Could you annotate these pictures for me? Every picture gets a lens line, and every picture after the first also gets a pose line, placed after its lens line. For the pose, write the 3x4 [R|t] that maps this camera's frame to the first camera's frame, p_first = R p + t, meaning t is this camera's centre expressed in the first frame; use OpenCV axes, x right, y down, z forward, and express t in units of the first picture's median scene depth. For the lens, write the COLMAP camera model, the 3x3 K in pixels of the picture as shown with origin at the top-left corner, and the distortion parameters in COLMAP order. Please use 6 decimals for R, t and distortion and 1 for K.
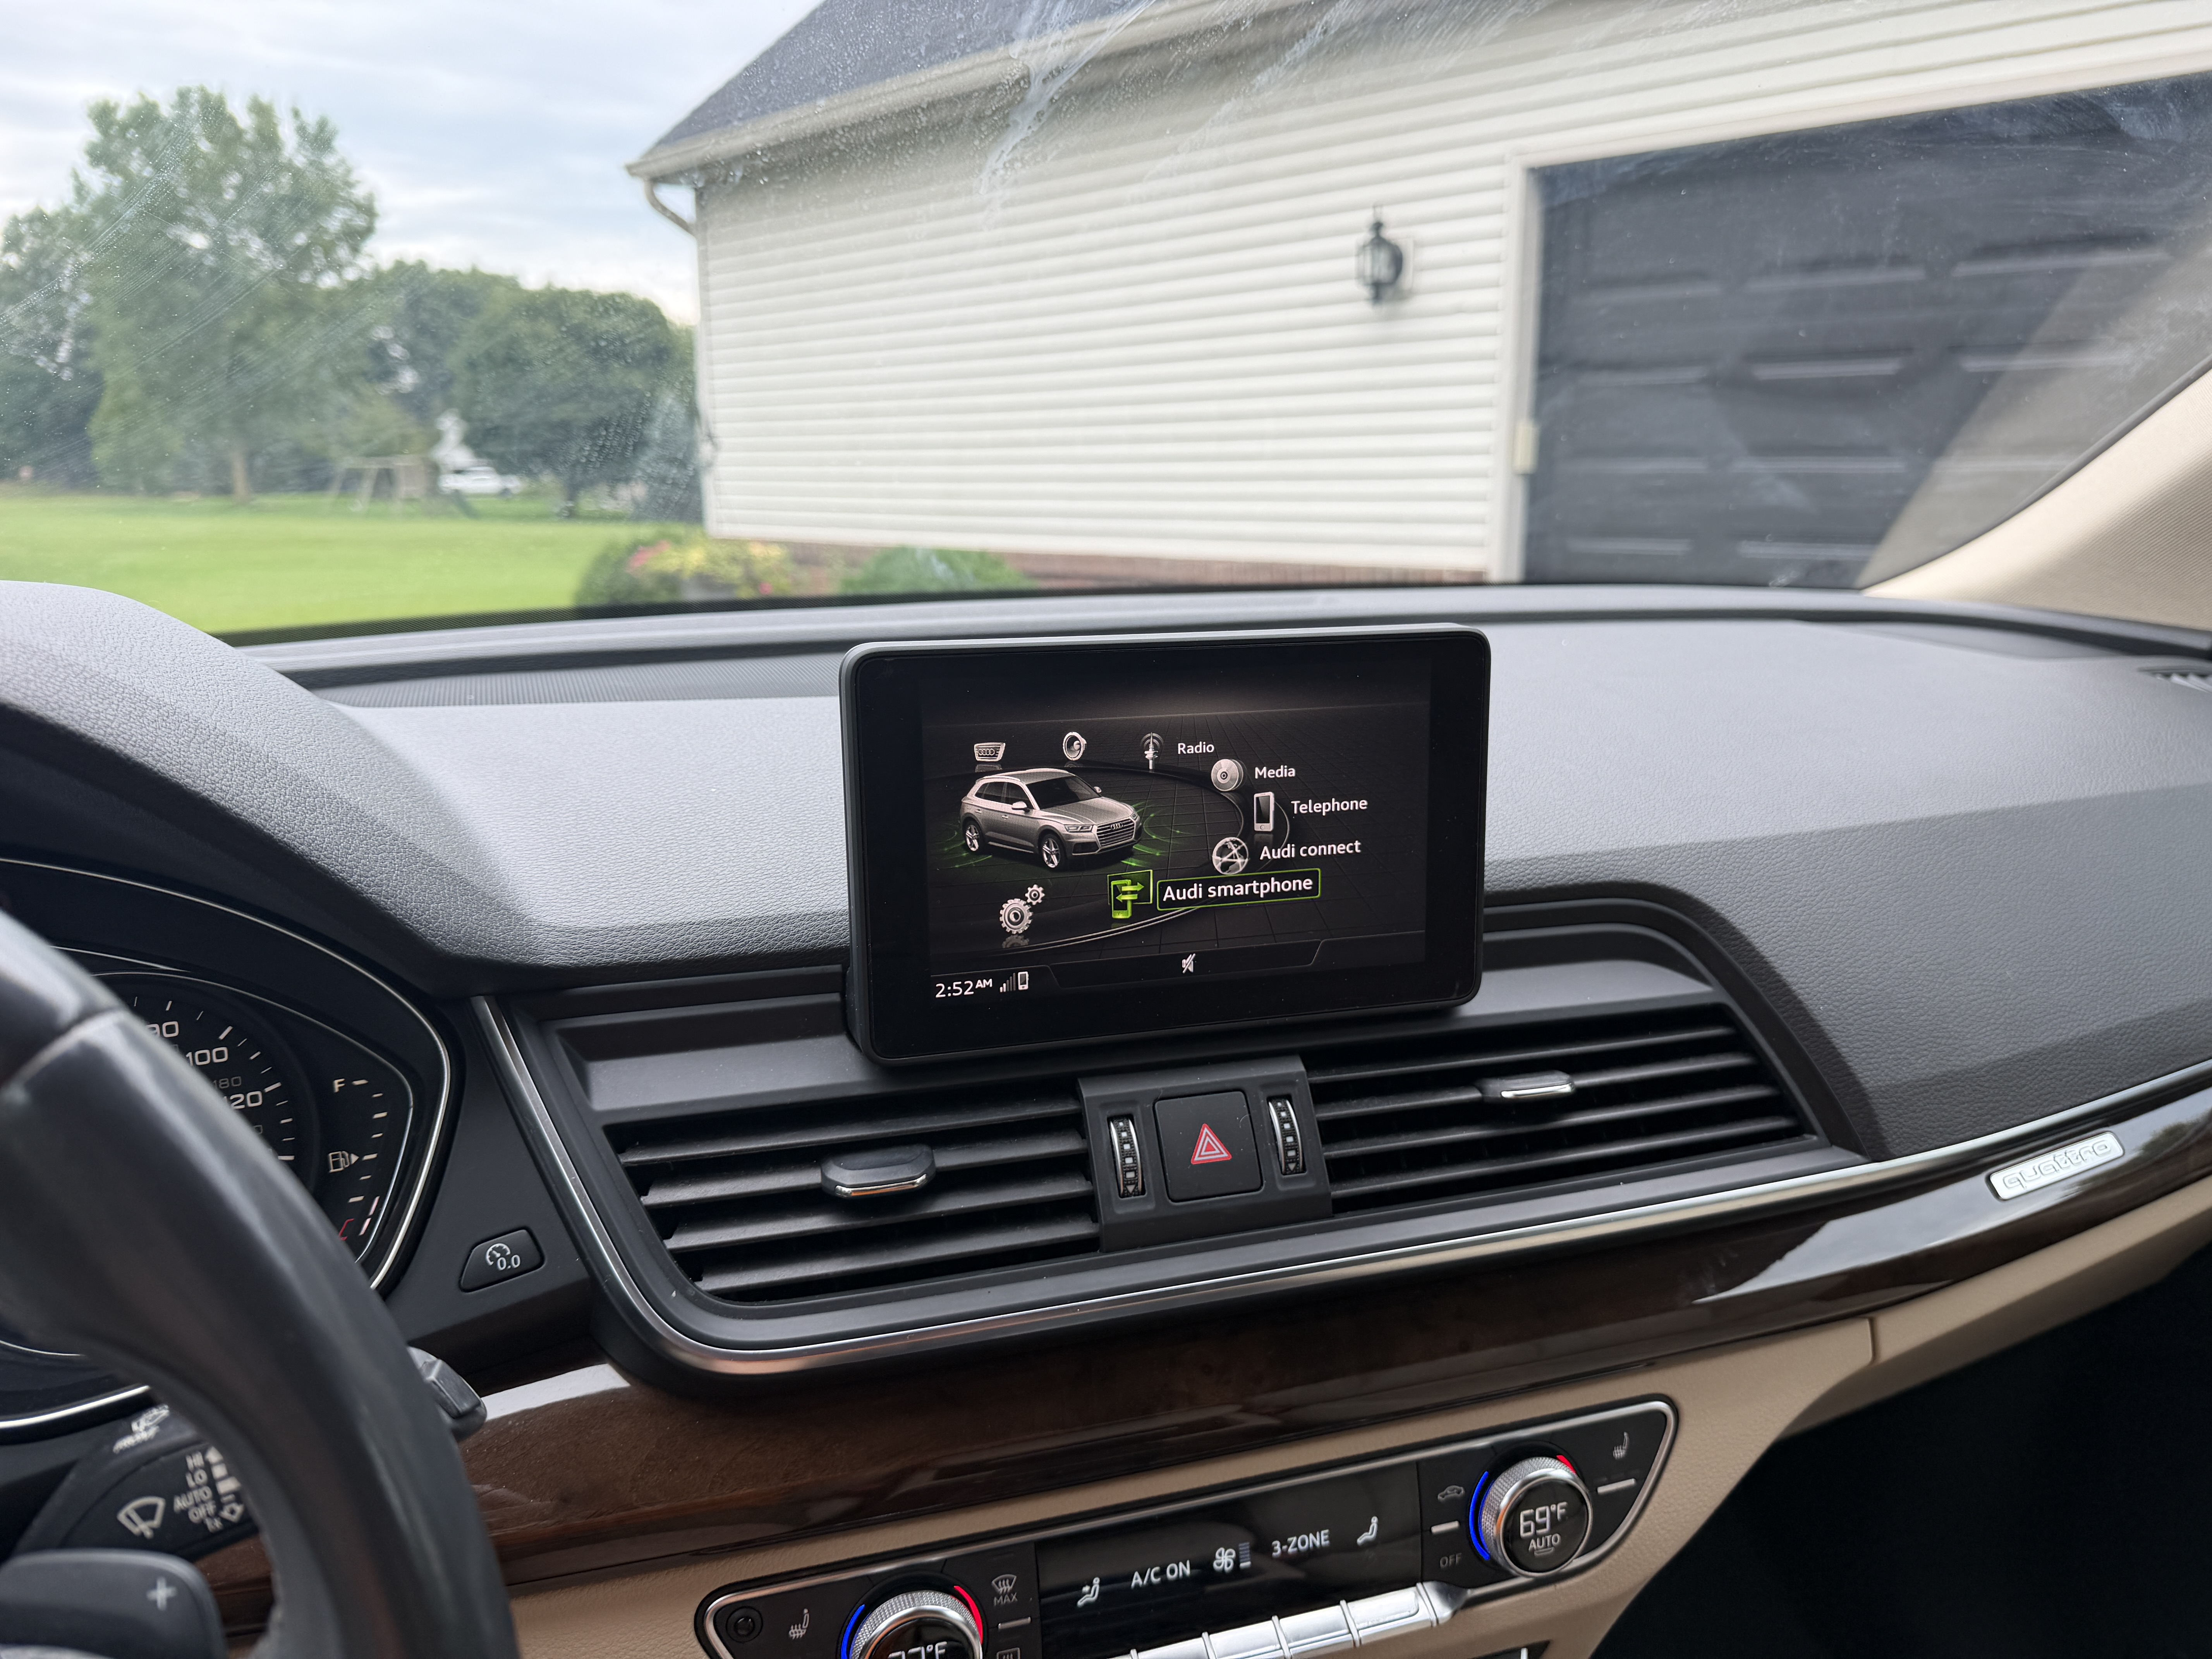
lens RADIAL K [[1663.6, 0, 1106.0], [0, 1663.6, 829.5], [0, 0, 1]] dist [0.000169, -0.006737]
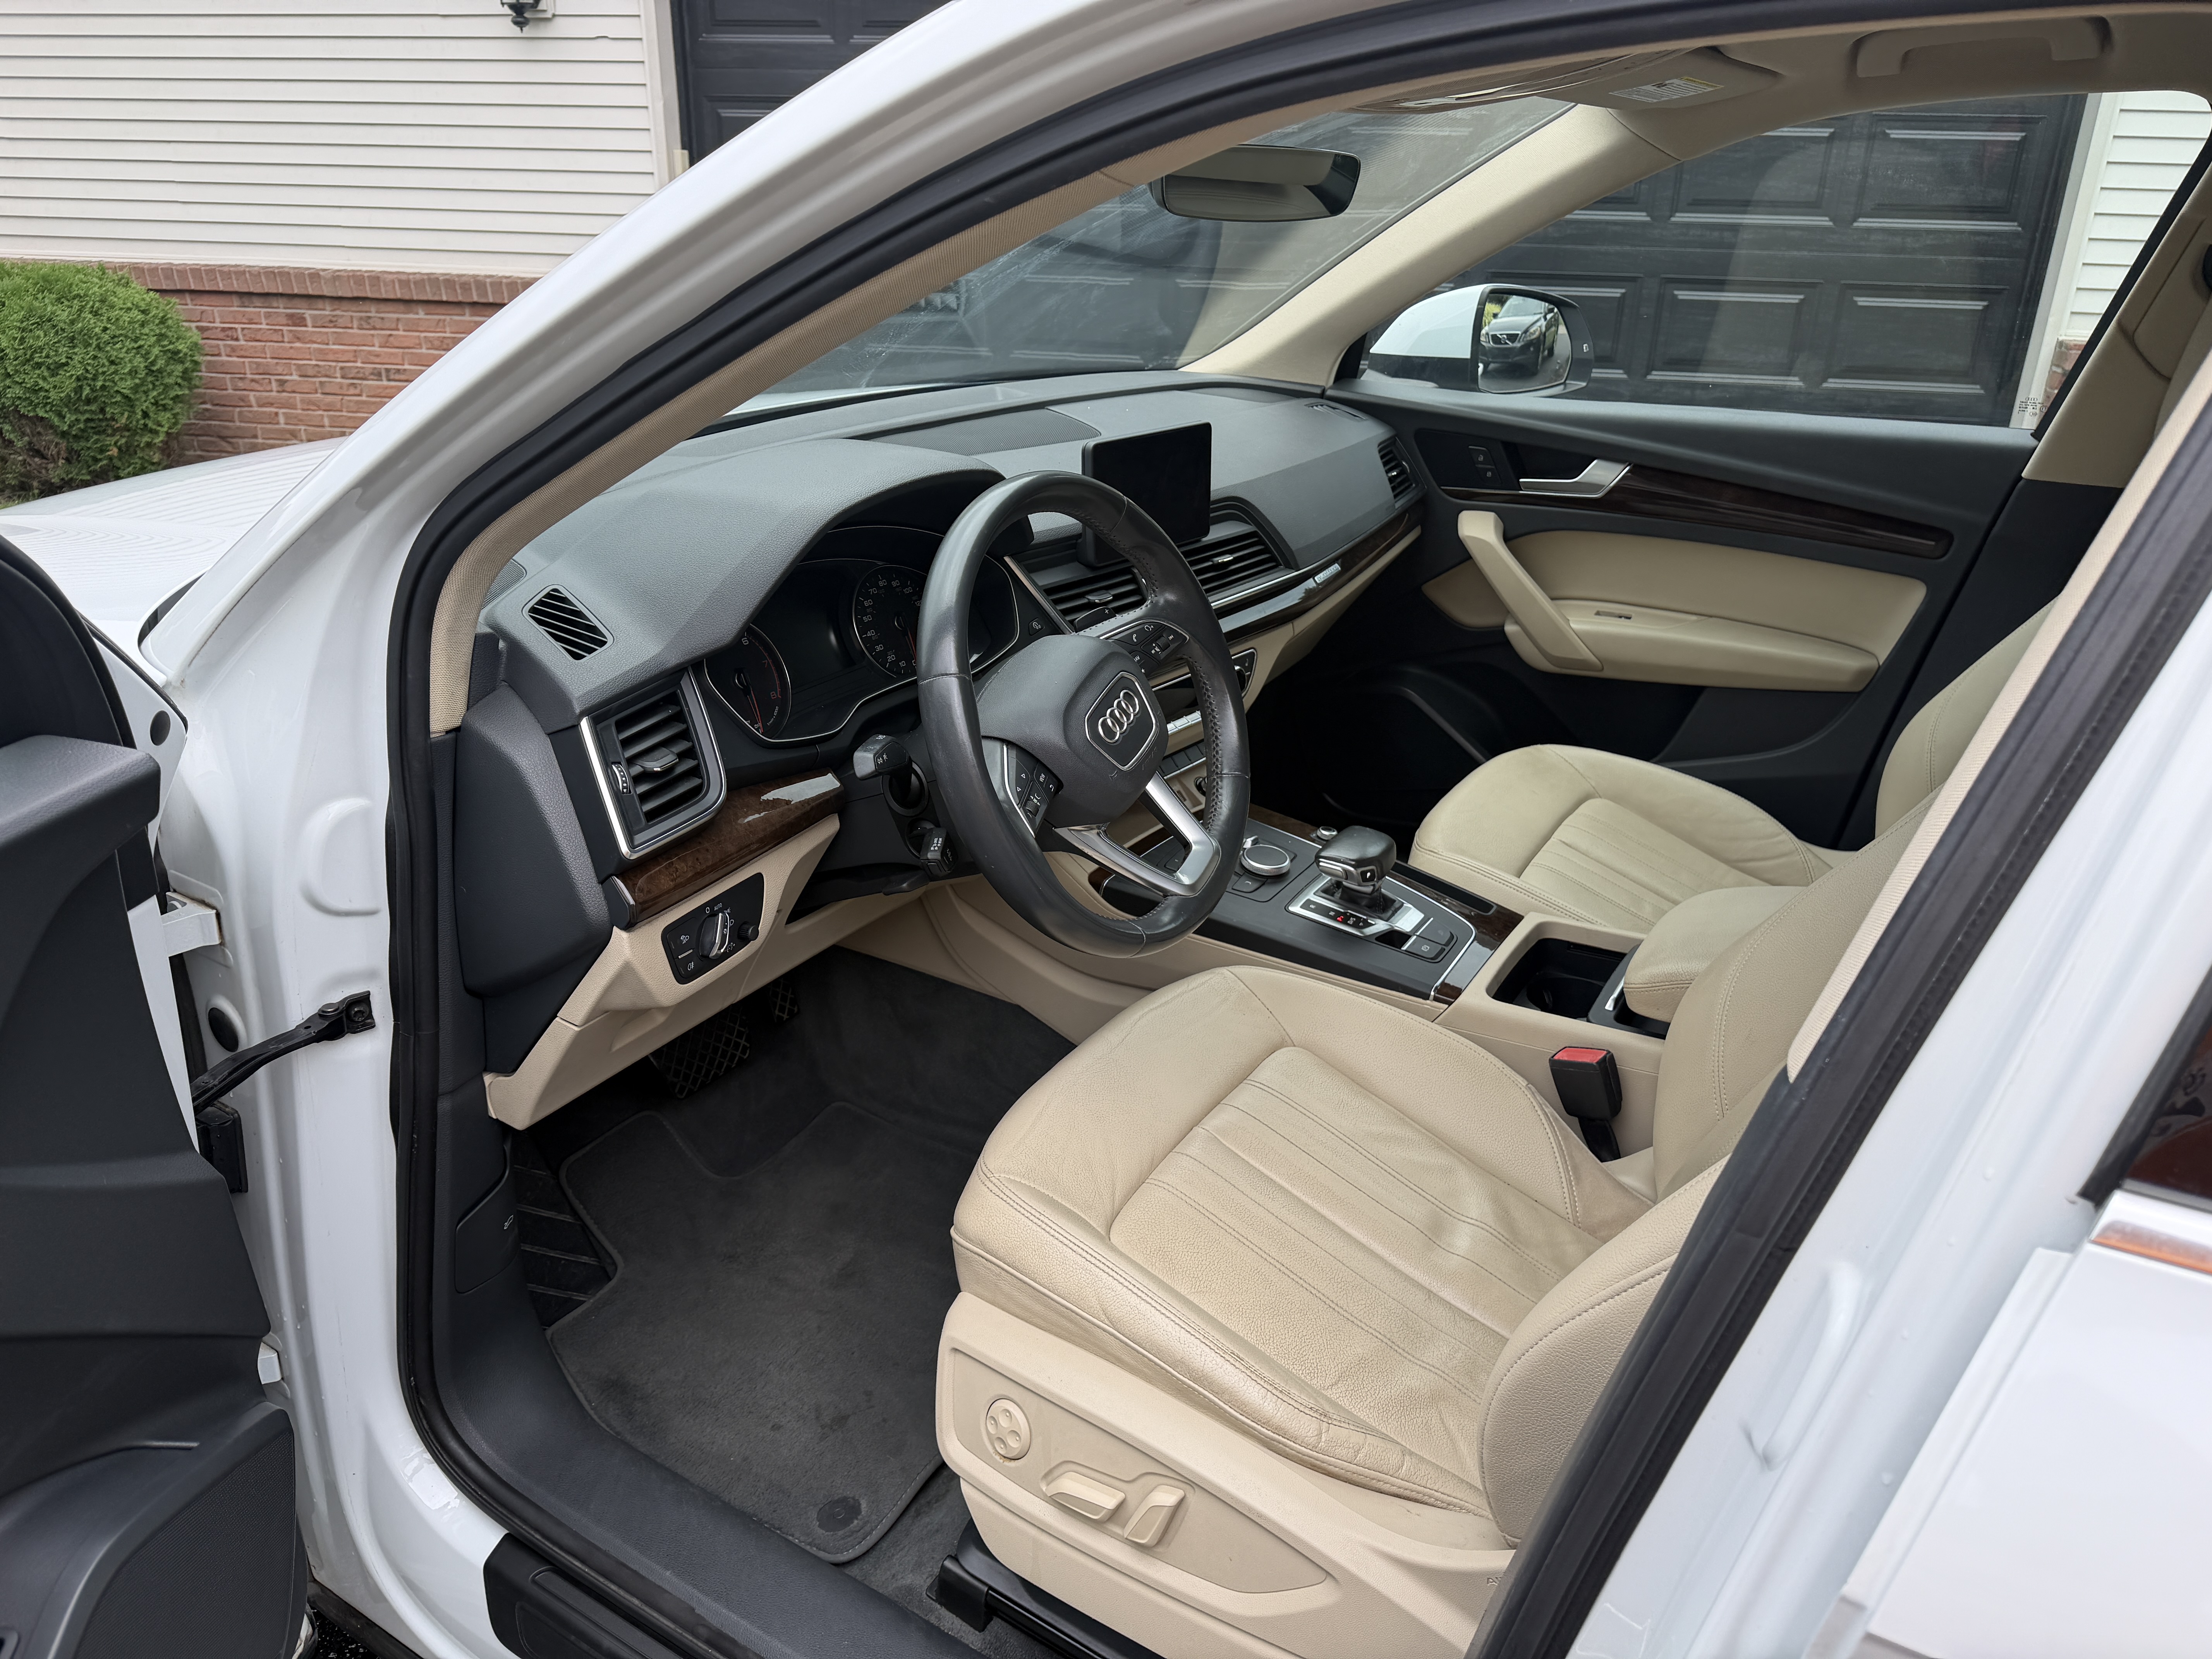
lens RADIAL K [[1573.9, 0, 1130.4], [0, 1573.9, 843.7], [0, 0, 1]] dist [0.057687, -0.072348]
pose [[0.831189, -0.206722, 0.516131, -1.812121], [0.095943, 0.967713, 0.233082, -0.058394], [-0.547650, -0.144216, 0.824185, -1.773754]]
